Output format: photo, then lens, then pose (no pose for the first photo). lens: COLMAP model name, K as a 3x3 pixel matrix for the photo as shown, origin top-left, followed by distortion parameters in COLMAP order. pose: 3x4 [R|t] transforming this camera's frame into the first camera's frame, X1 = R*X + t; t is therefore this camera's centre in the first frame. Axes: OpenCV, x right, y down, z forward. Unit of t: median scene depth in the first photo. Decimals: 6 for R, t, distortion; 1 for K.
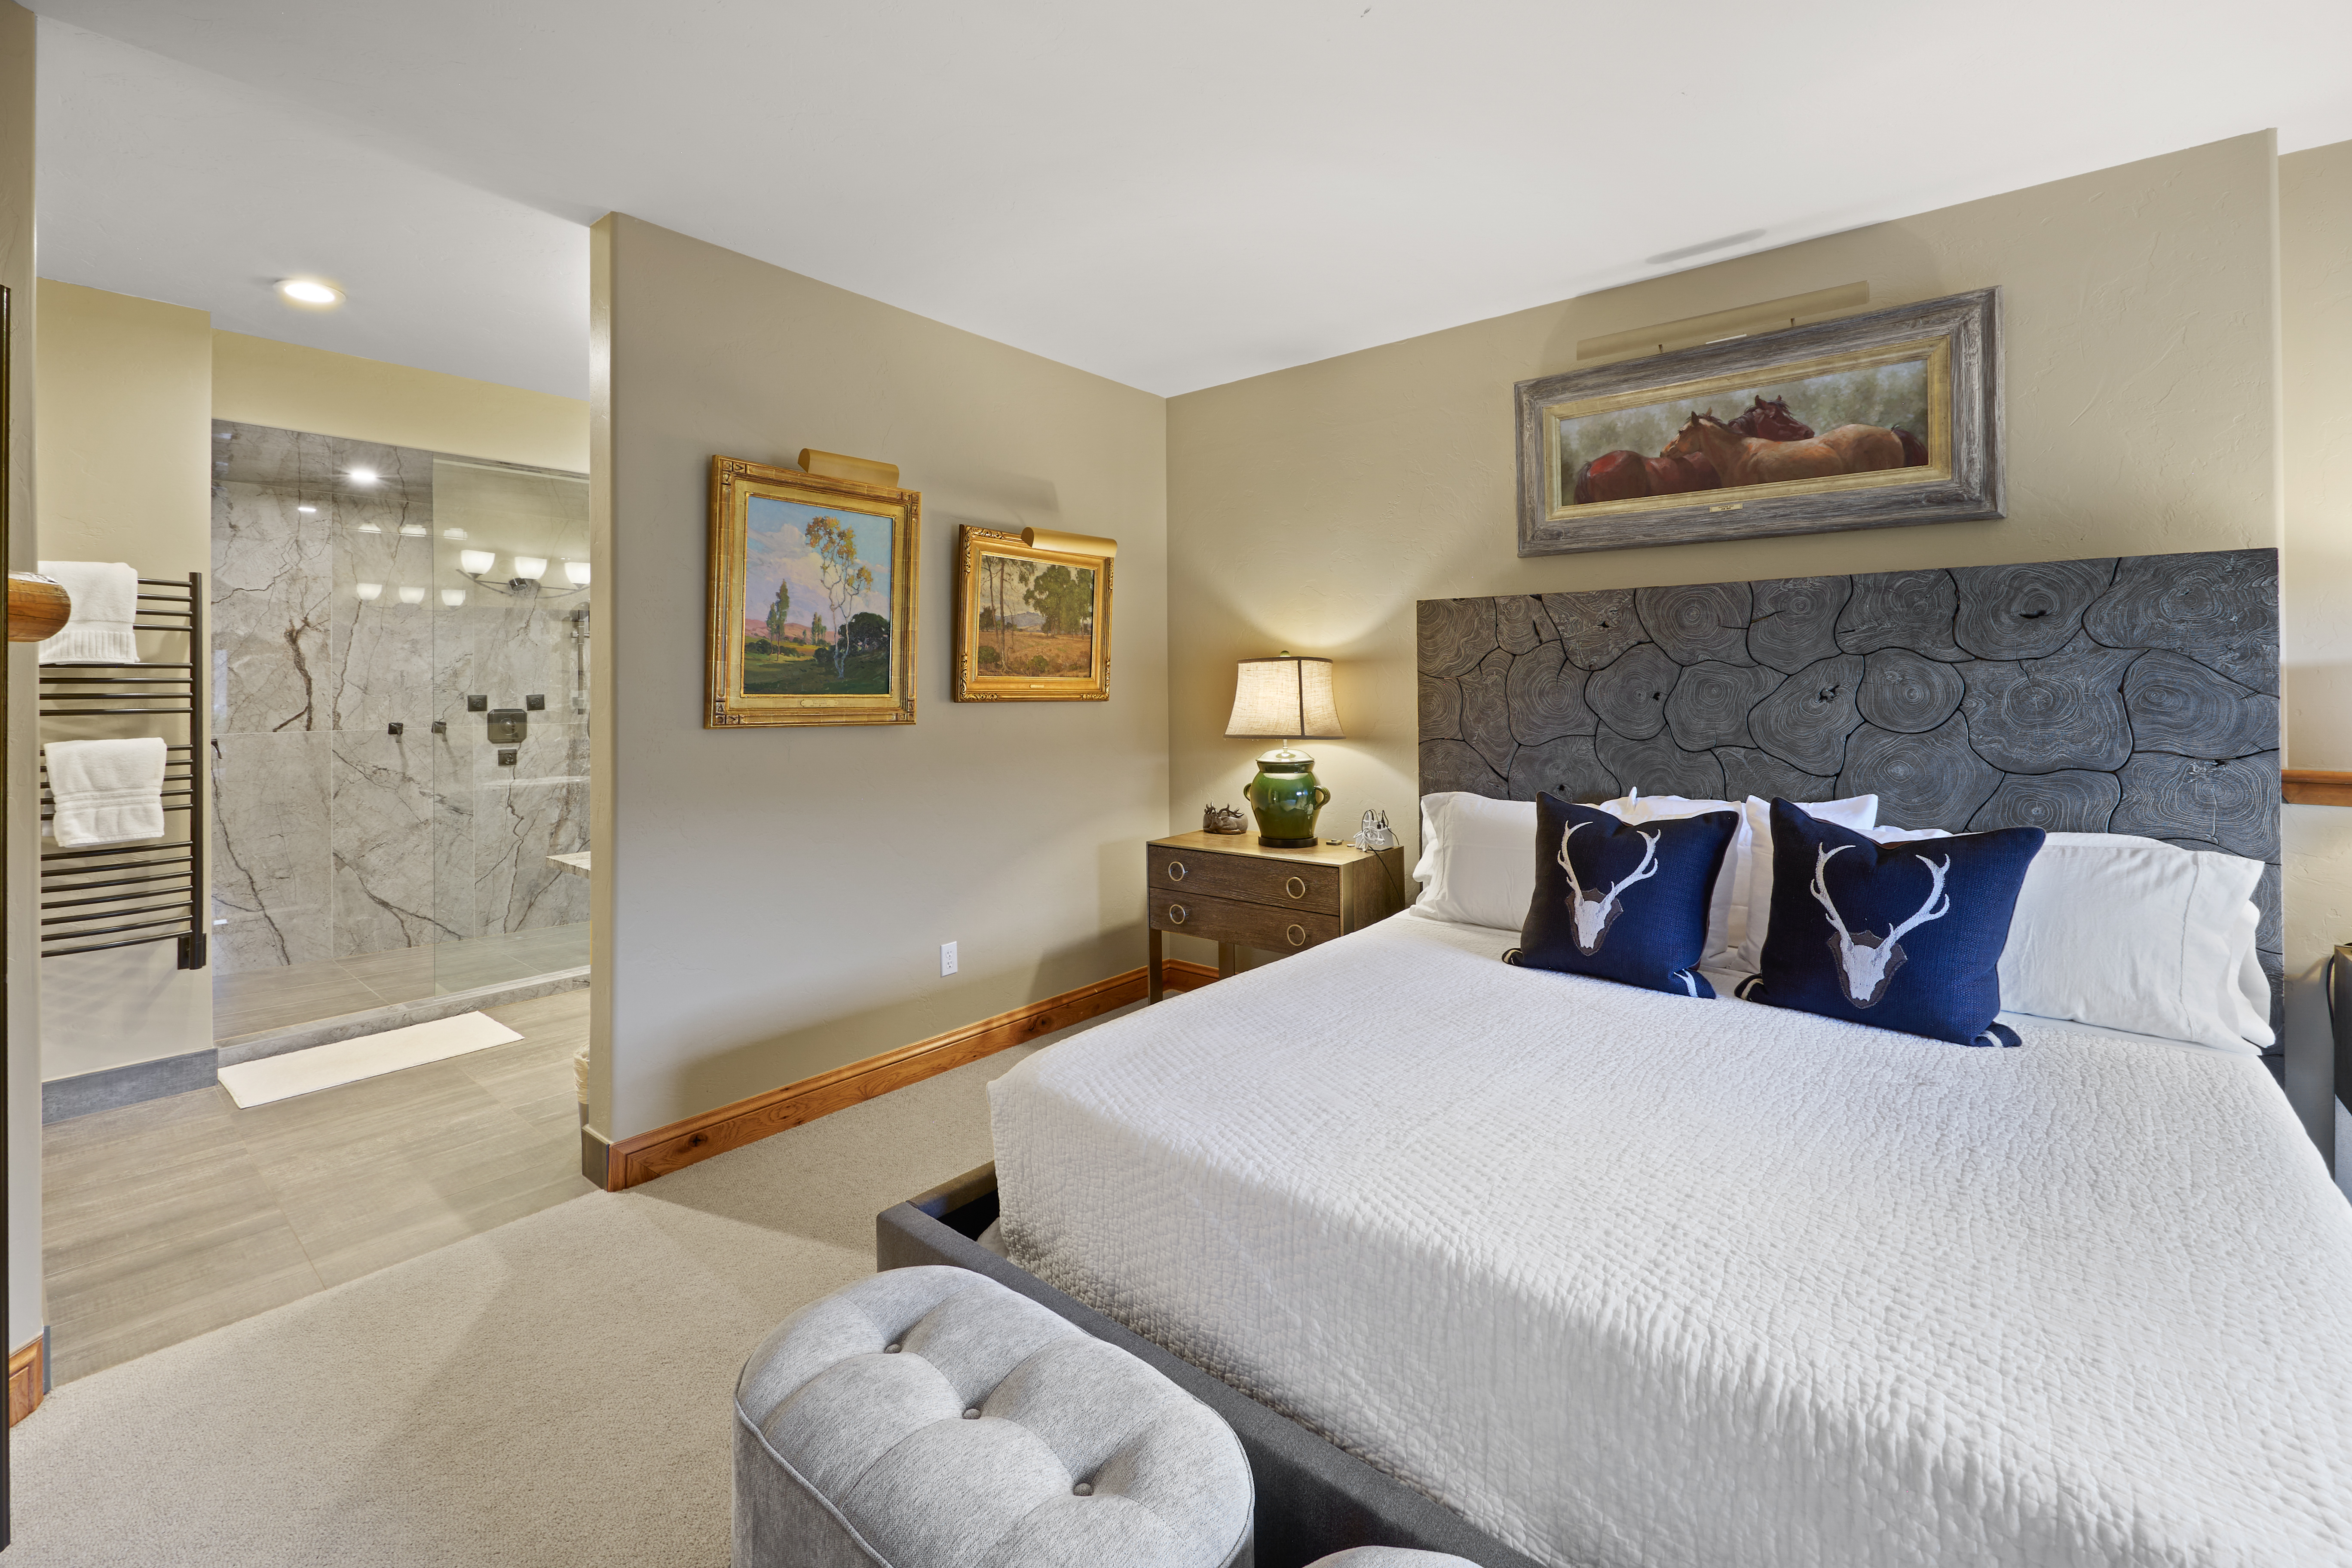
lens RADIAL K [[968.2, 0, 1215.9], [0, 968.2, 675.4], [0, 0, 1]] dist [-0.001834, -0.000152]
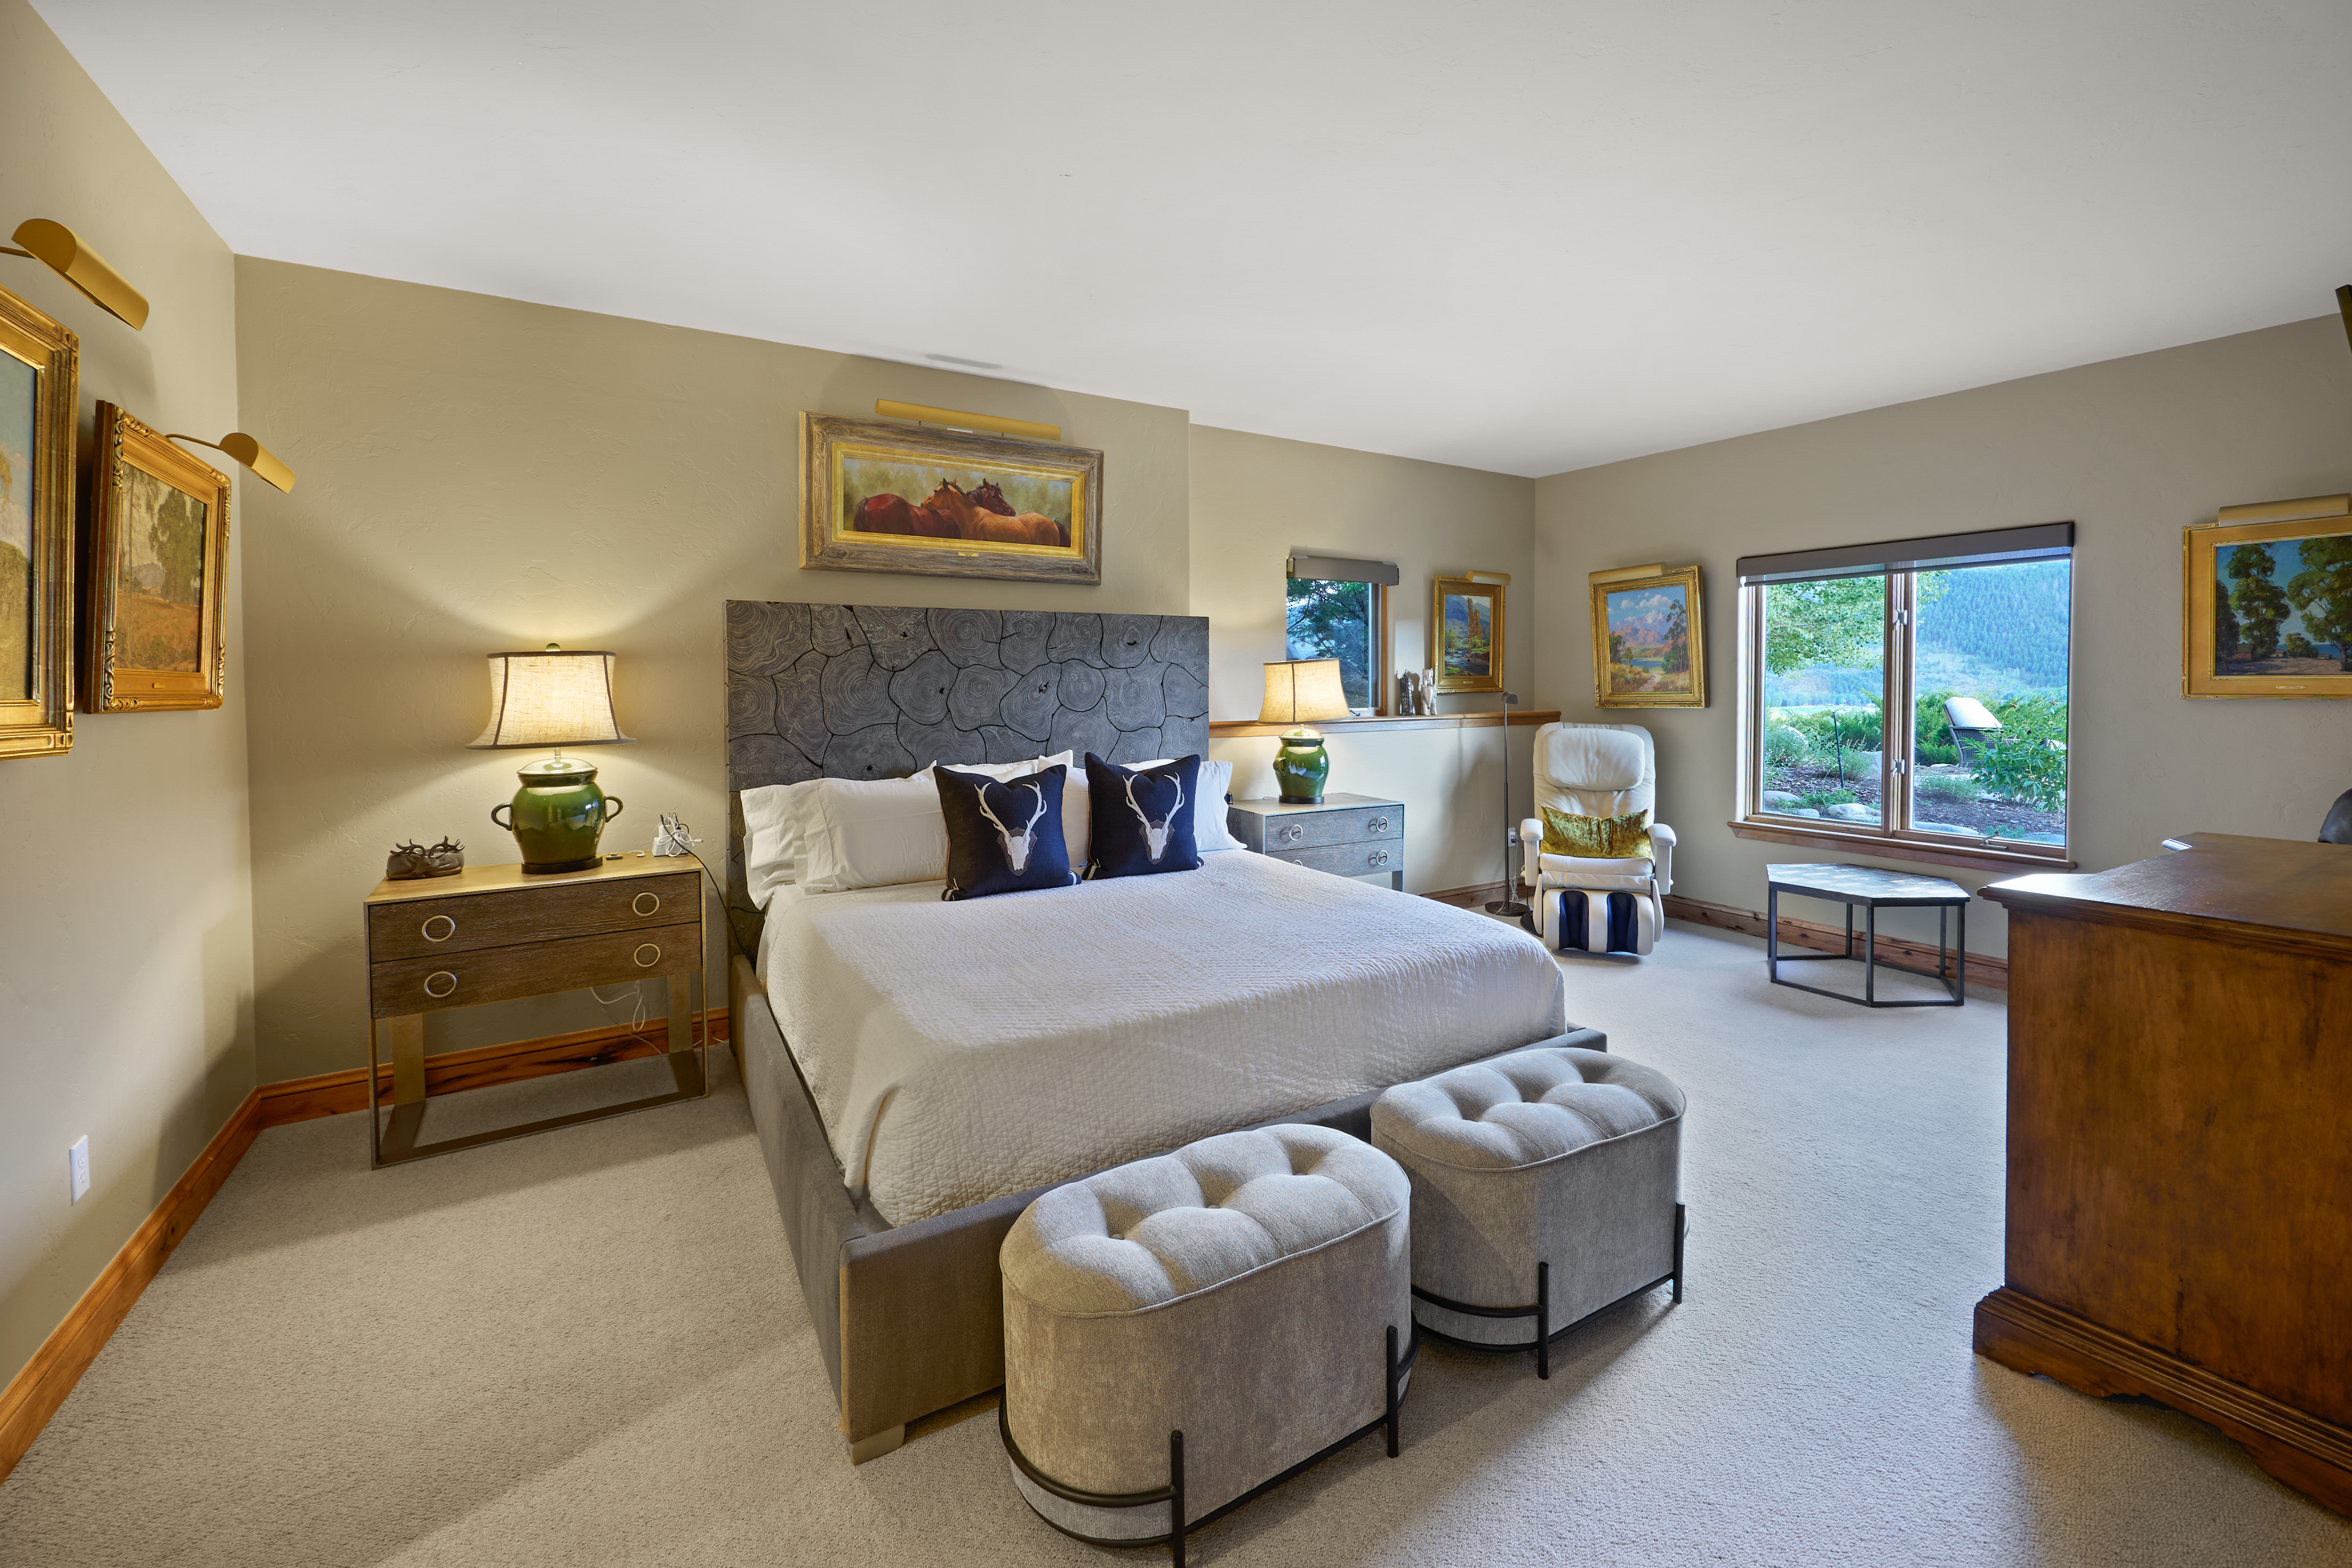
lens RADIAL K [[968.2, 0, 1145.1], [0, 968.2, 696.6], [0, 0, 1]] dist [-0.001834, -0.000152]
pose [[0.366070, -0.012814, 0.930499, -0.660593], [-0.004255, 0.999872, 0.015444, 0.007387], [-0.930577, -0.009613, 0.365969, 0.252053]]
